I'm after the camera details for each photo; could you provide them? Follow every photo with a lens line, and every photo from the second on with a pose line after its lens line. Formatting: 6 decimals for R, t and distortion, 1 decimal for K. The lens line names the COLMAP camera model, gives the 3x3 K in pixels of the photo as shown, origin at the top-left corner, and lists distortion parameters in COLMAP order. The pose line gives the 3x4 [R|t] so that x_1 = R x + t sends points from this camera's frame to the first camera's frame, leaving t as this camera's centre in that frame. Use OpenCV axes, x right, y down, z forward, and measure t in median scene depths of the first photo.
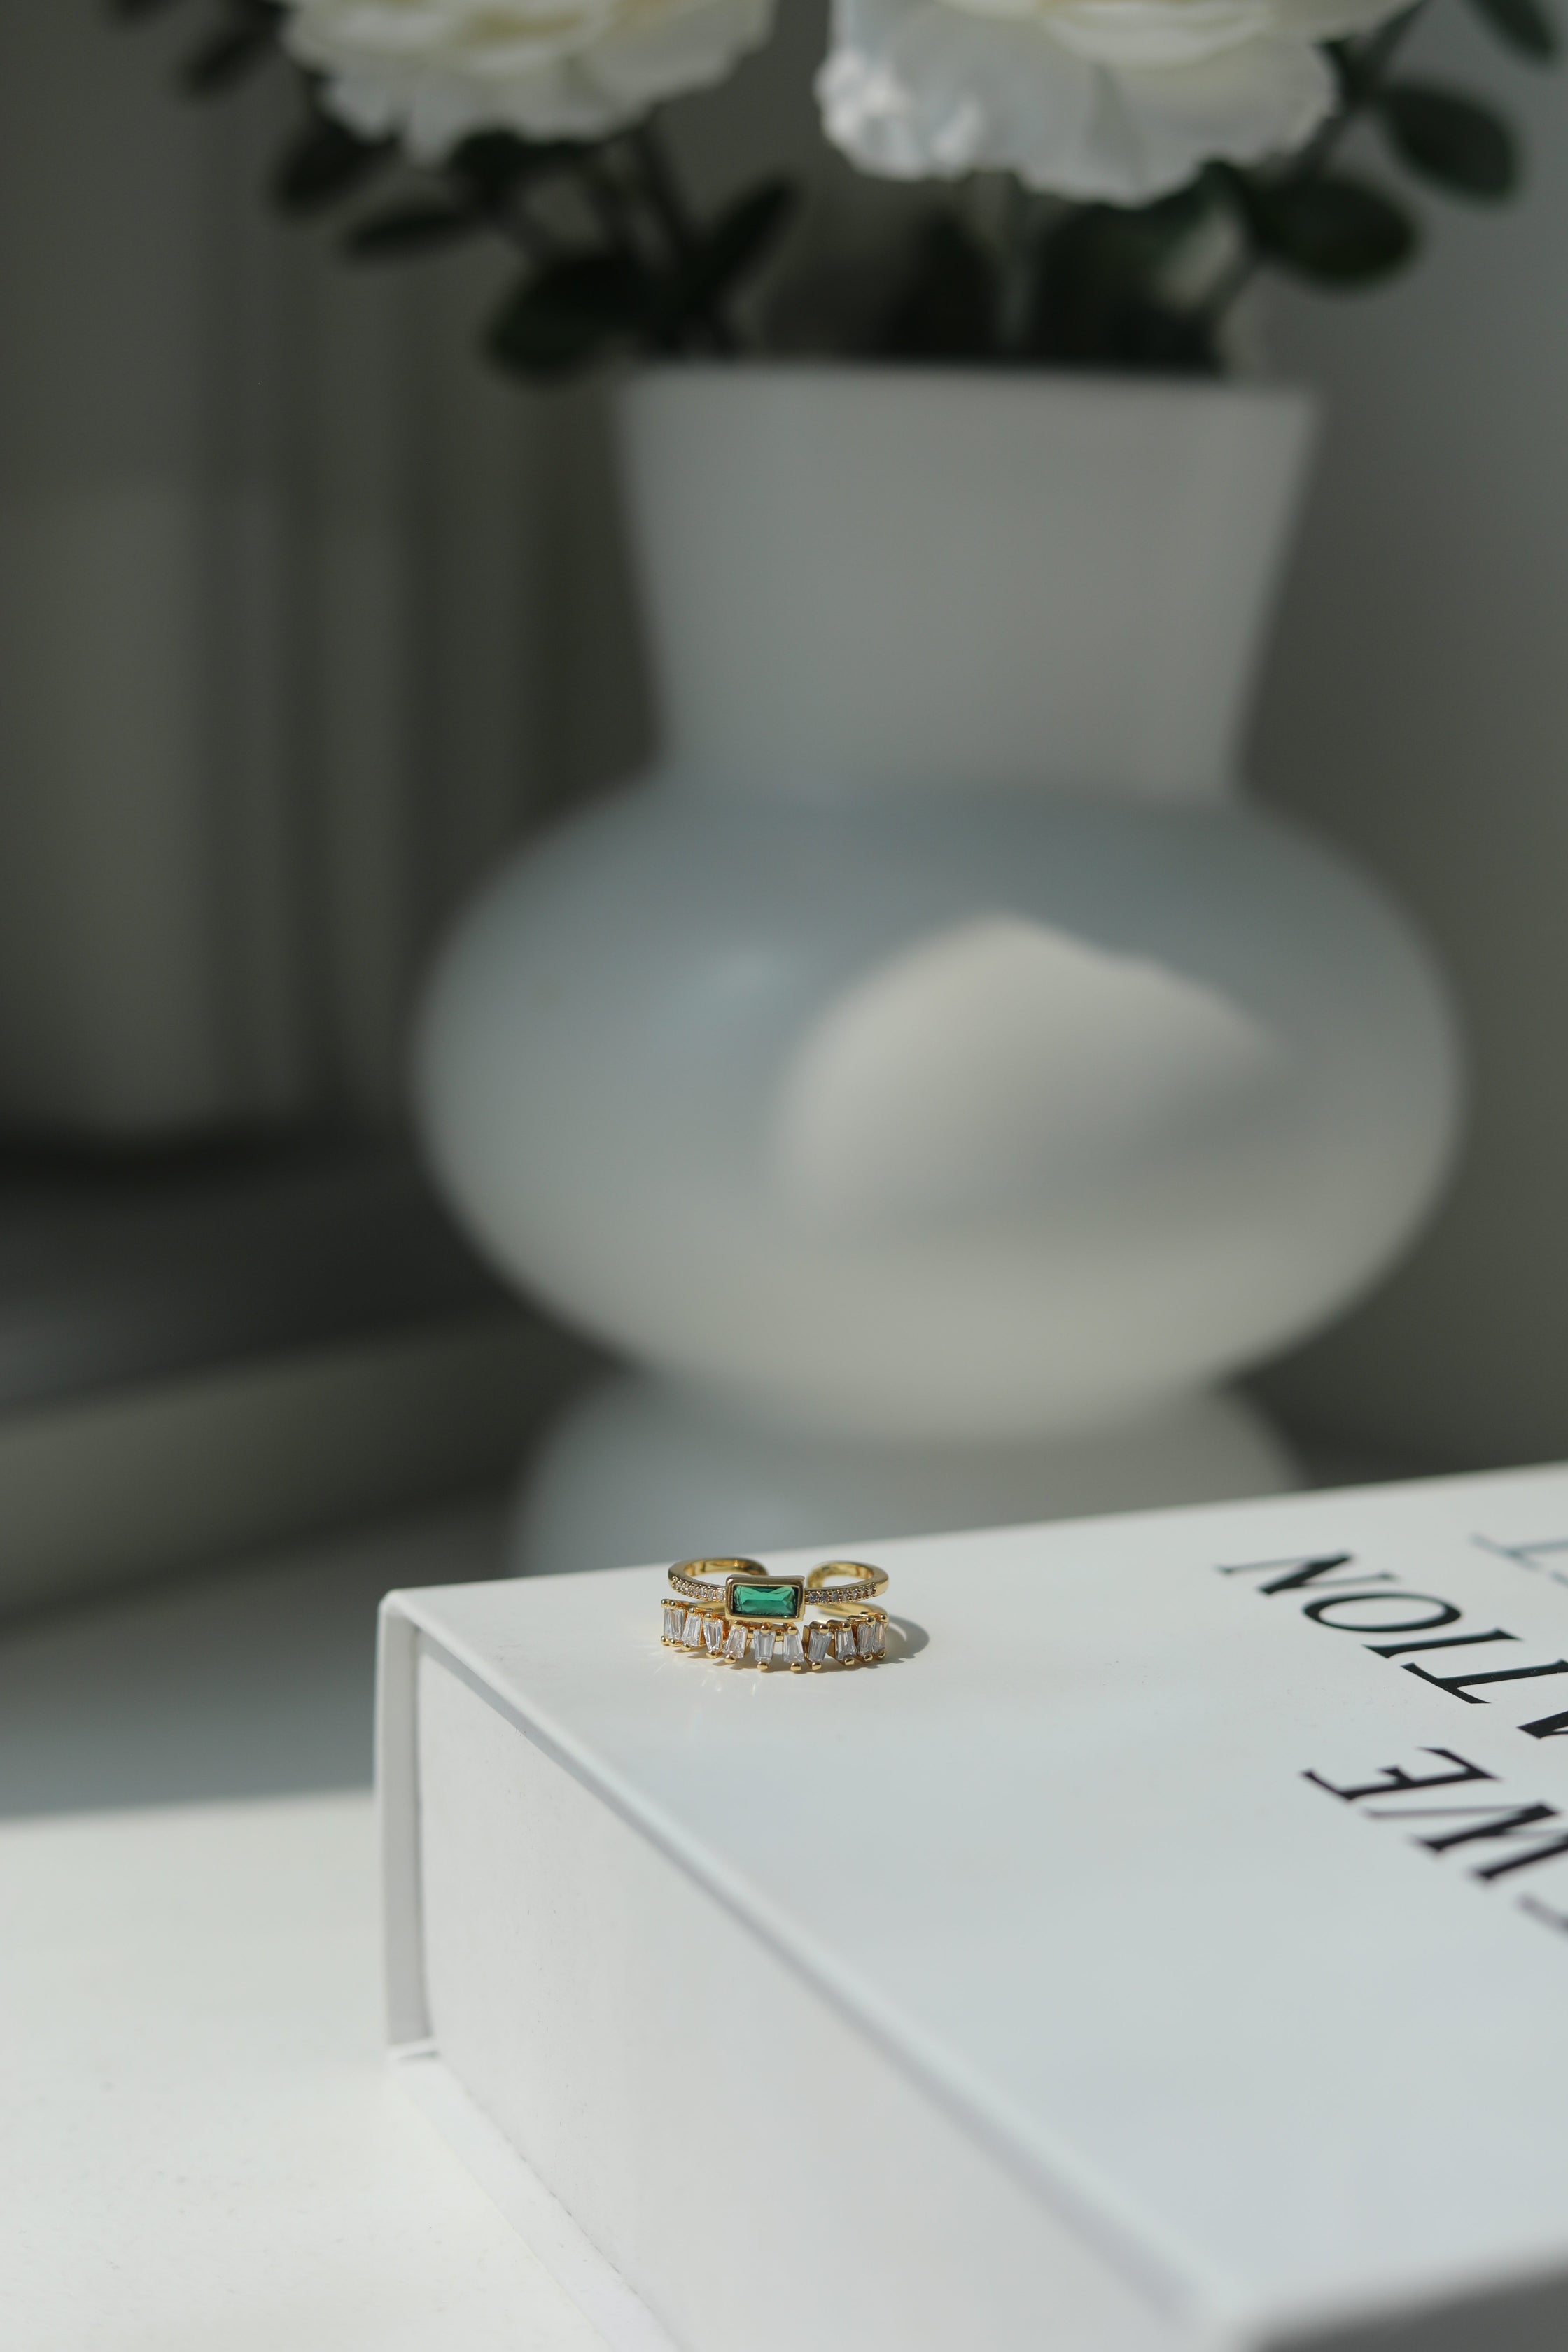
lens RADIAL K [[4169.9, 0, 785.5], [0, 4169.9, 1180.2], [0, 0, 1]] dist [-0.177574, 0.000000]
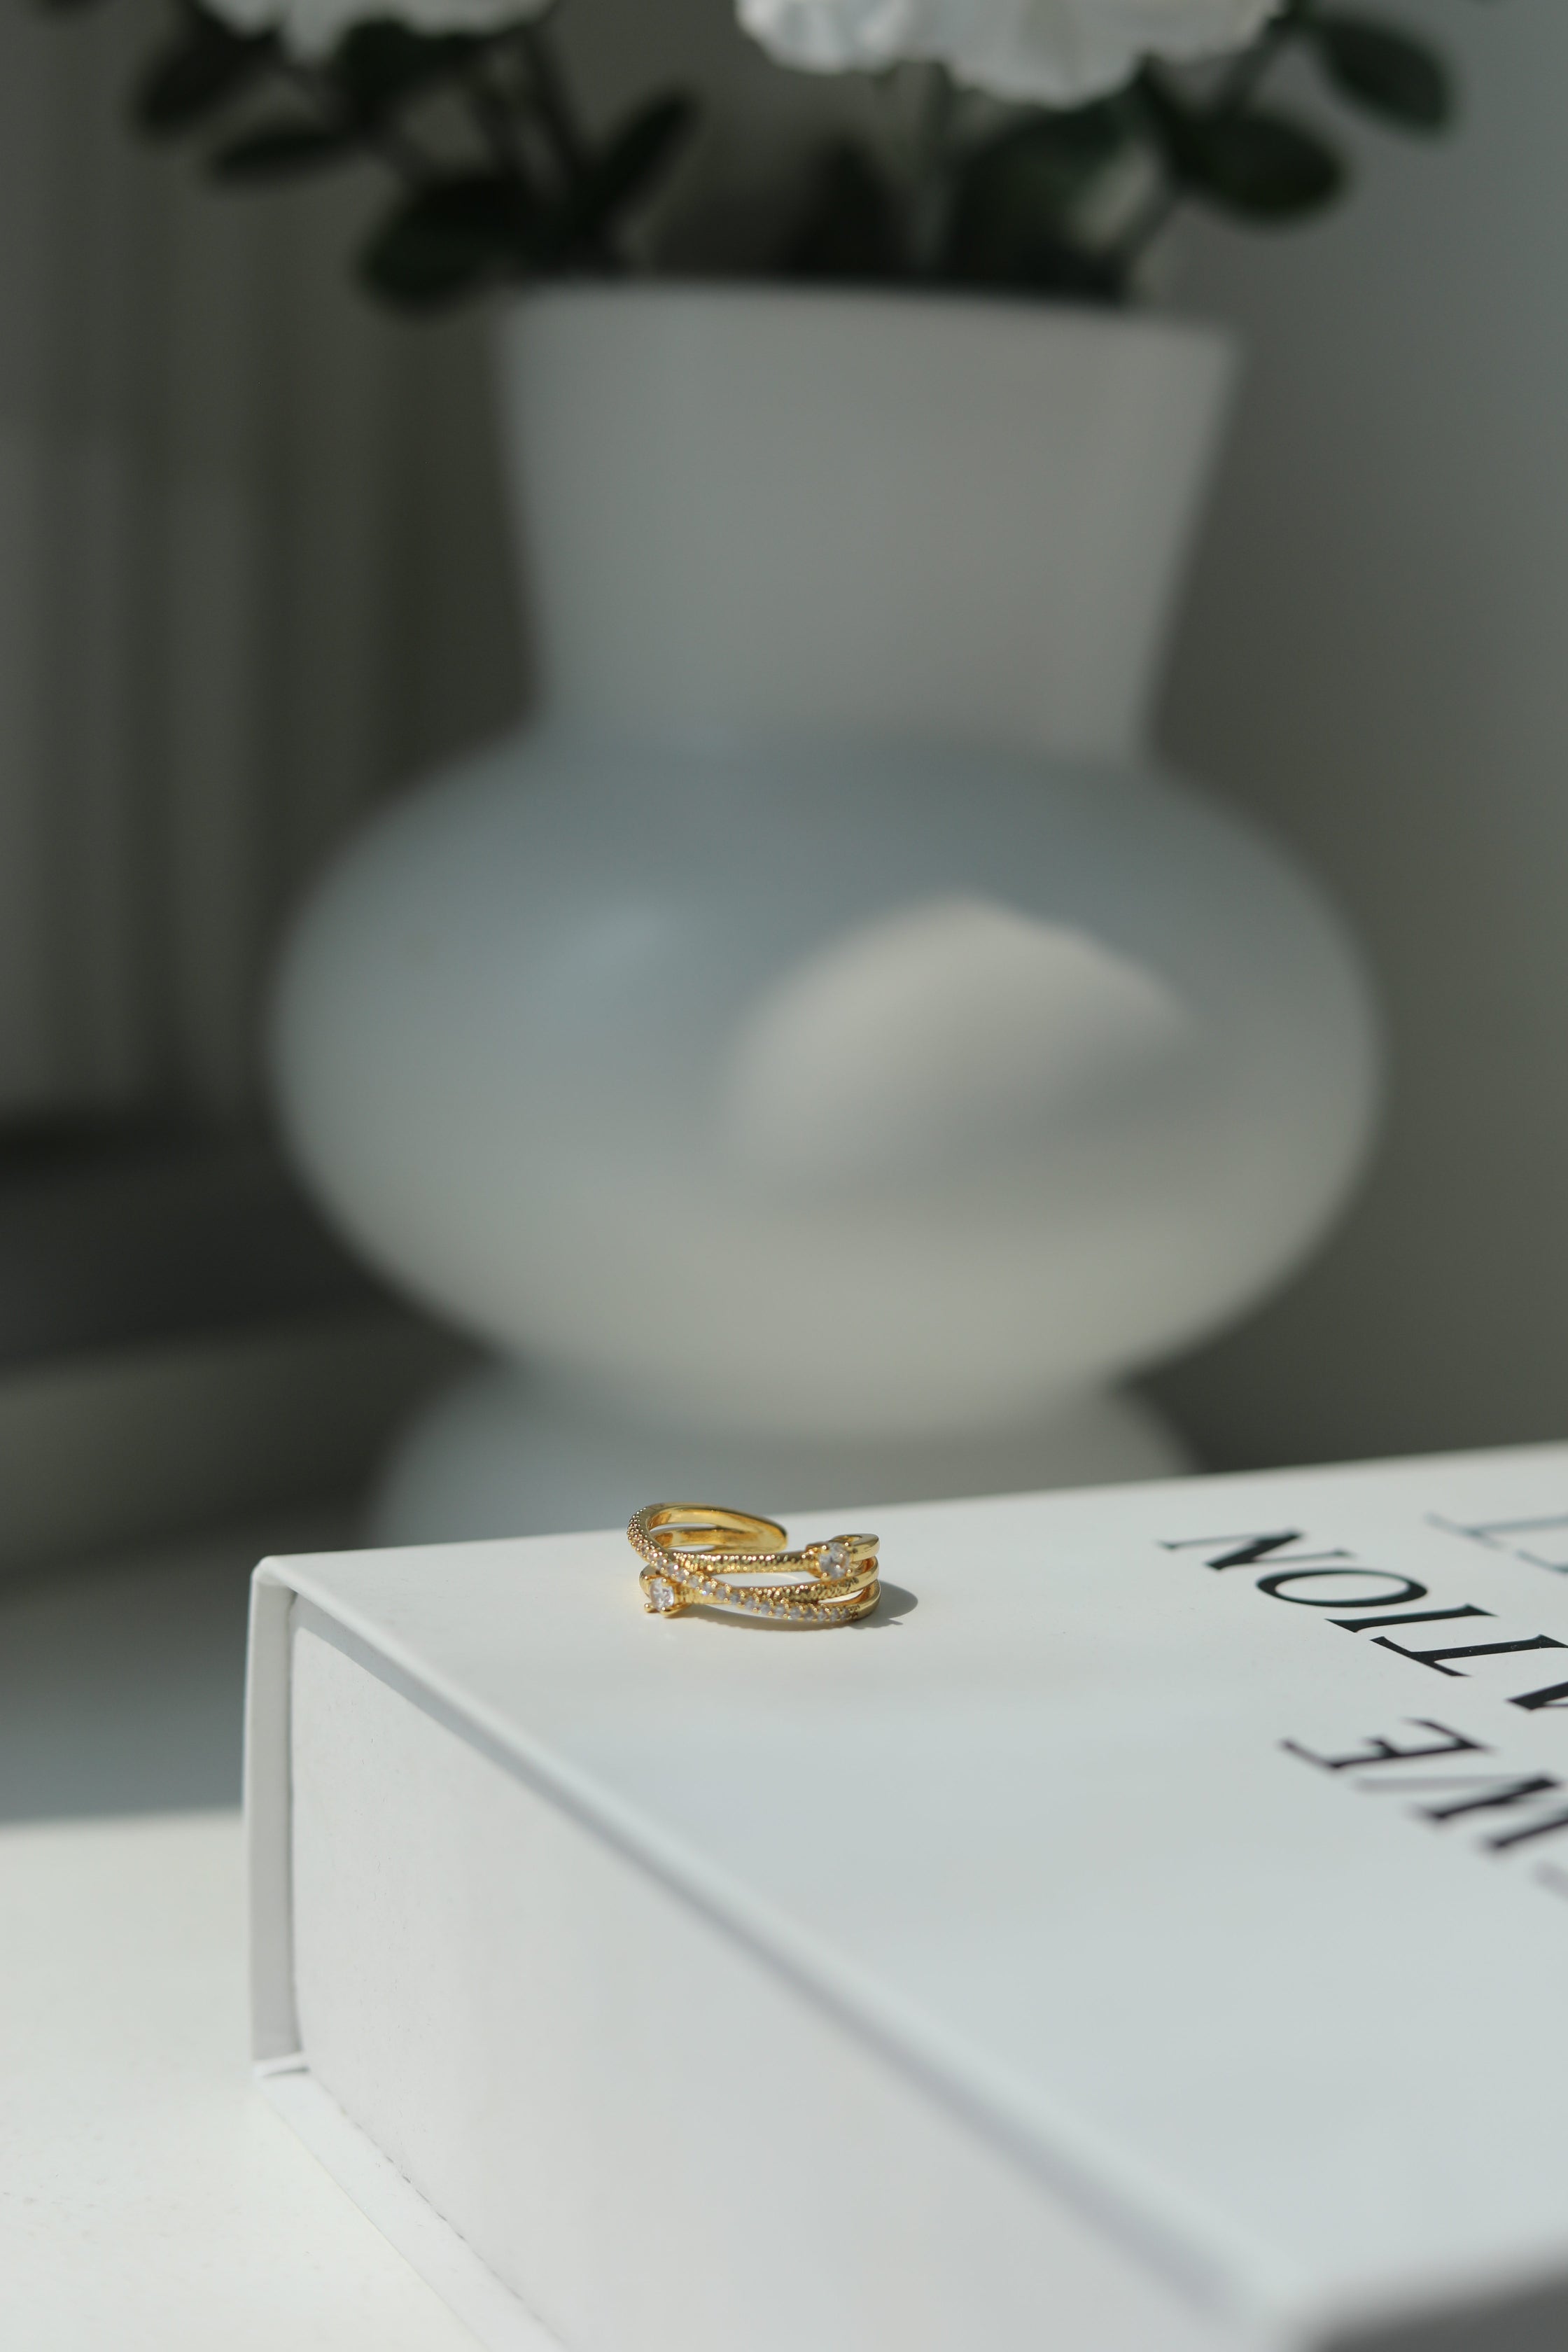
lens RADIAL K [[4169.9, 0, 779.7], [0, 4169.9, 1173.3], [0, 0, 1]] dist [-0.177574, 0.000000]
pose [[0.998430, 0.012218, 0.054673, -0.032718], [-0.010428, 0.999404, -0.032895, 0.043195], [-0.055043, 0.032273, 0.997962, 0.080156]]
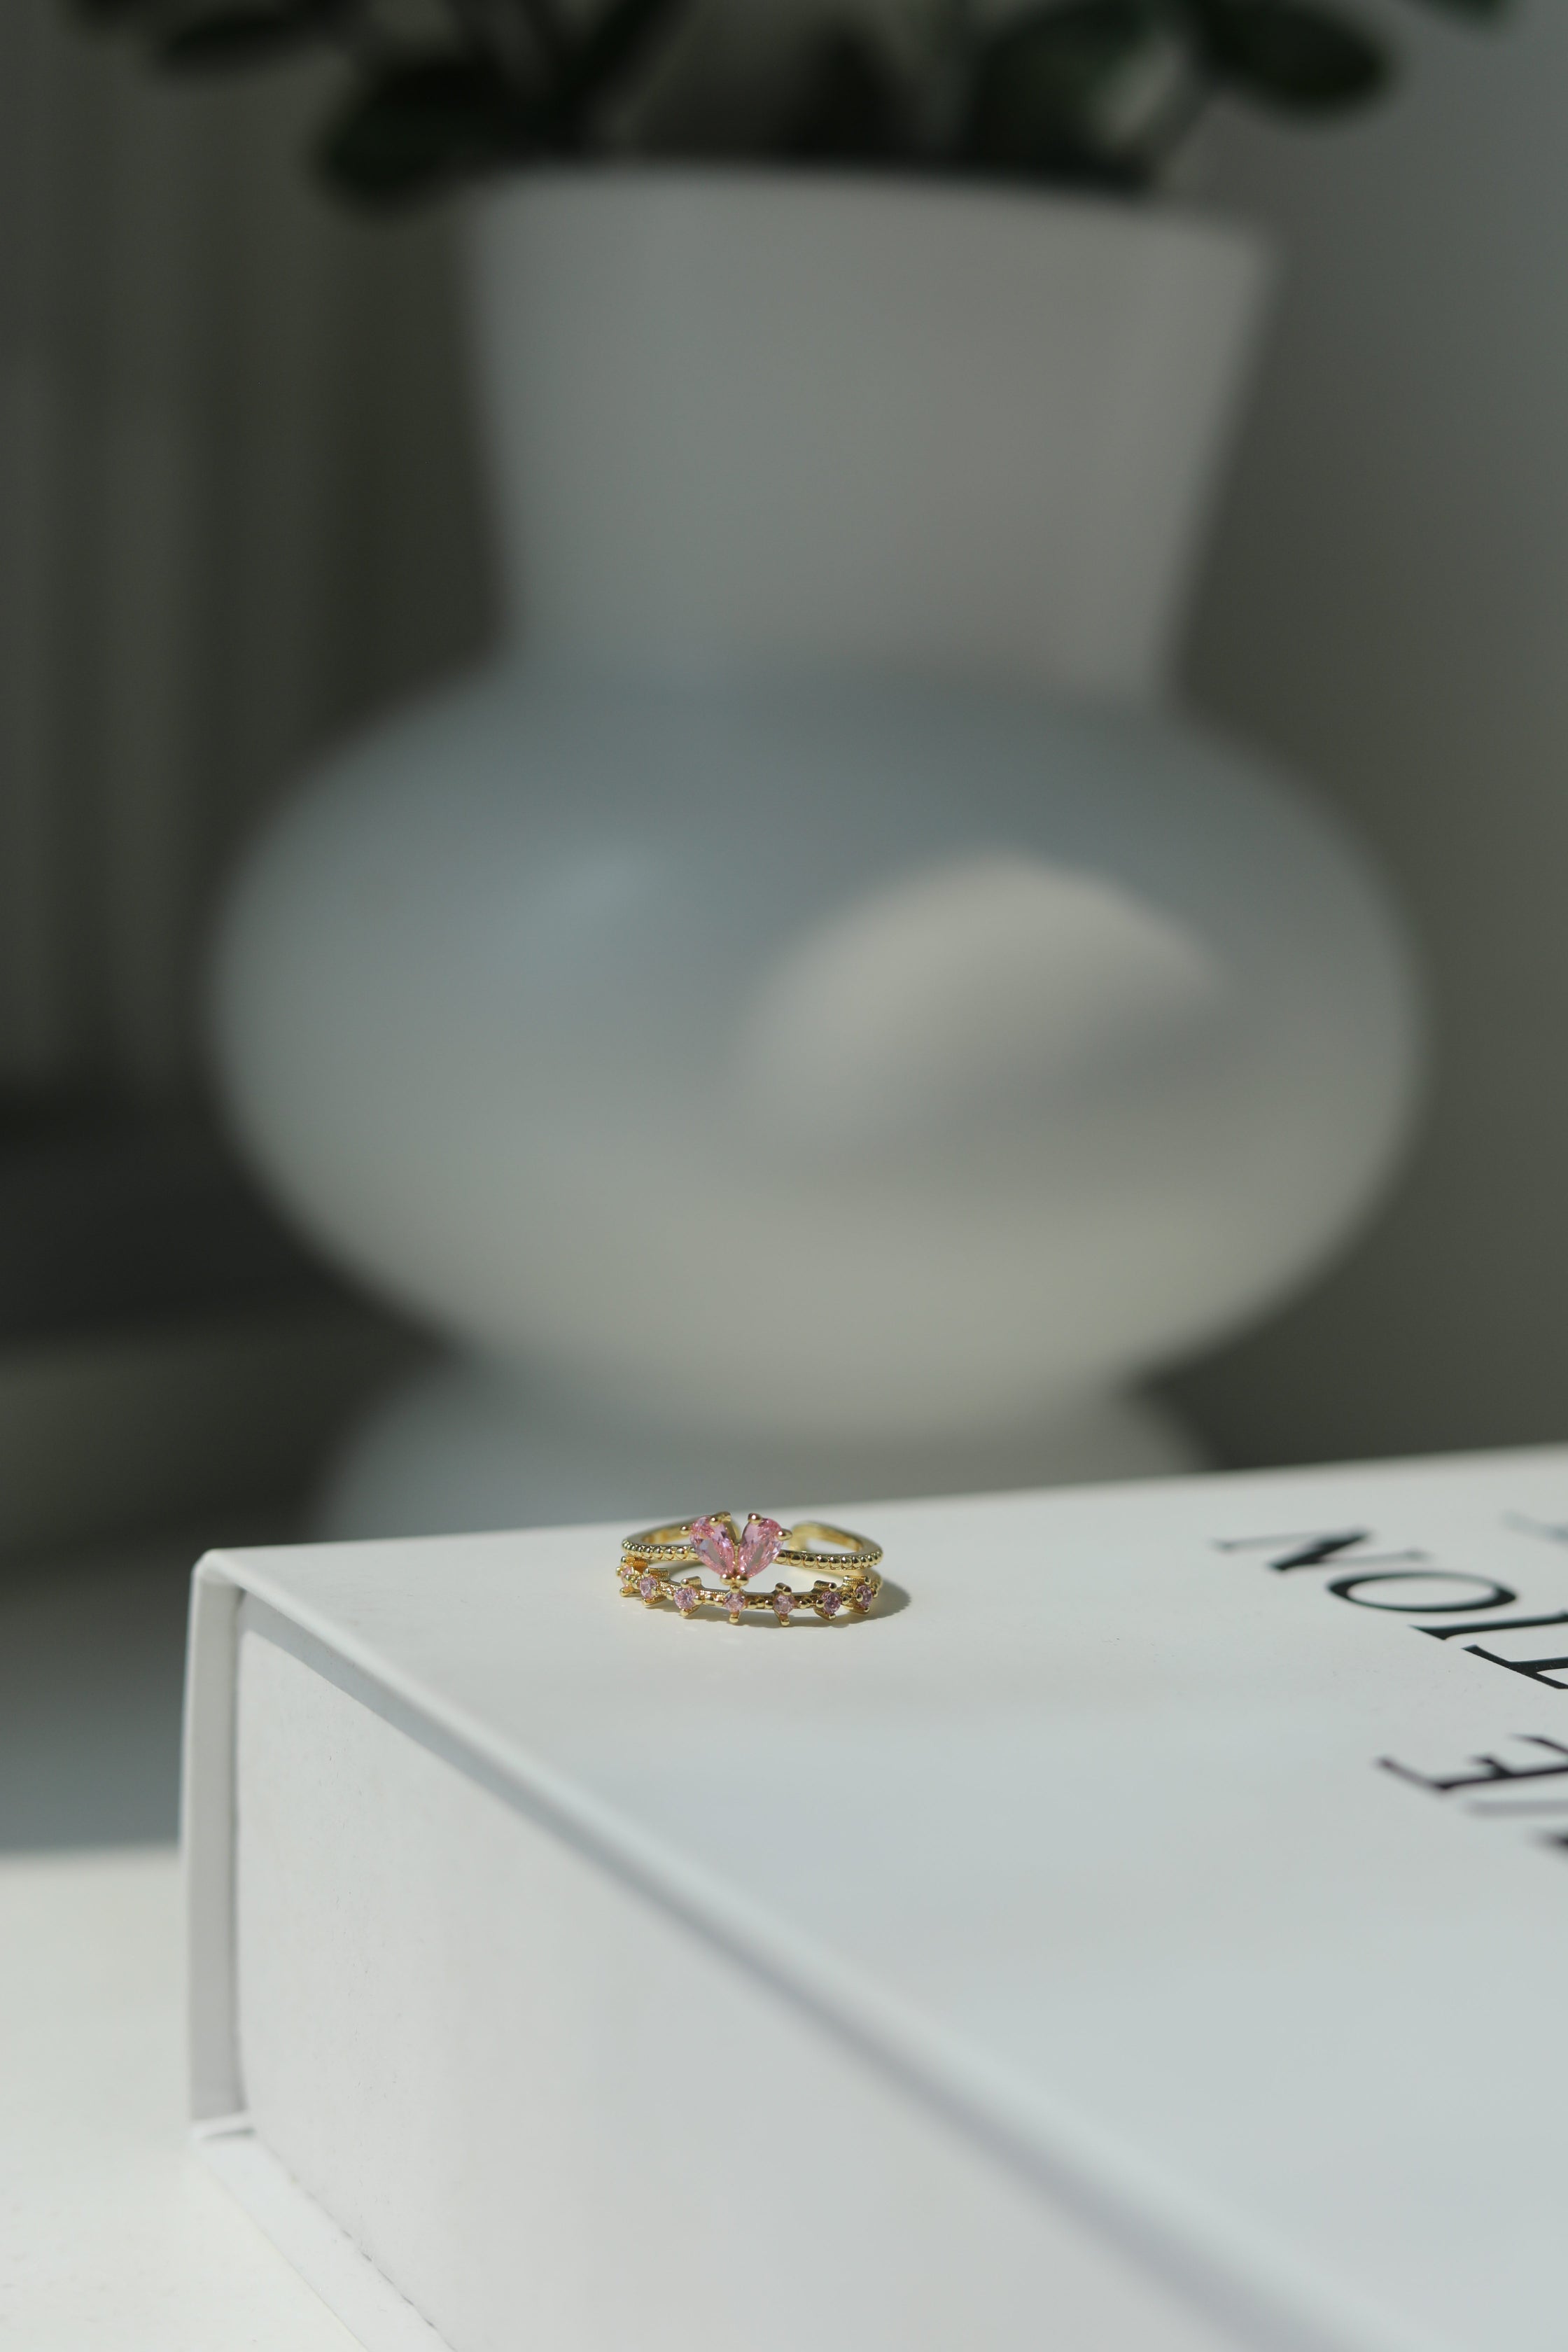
lens RADIAL K [[4169.9, 0, 763.1], [0, 4169.9, 1200.8], [0, 0, 1]] dist [-0.177574, 0.000000]
pose [[0.997292, 0.019136, 0.071007, -0.045918], [-0.016346, 0.999079, -0.039672, 0.060890], [-0.071701, 0.038404, 0.996687, 0.185810]]
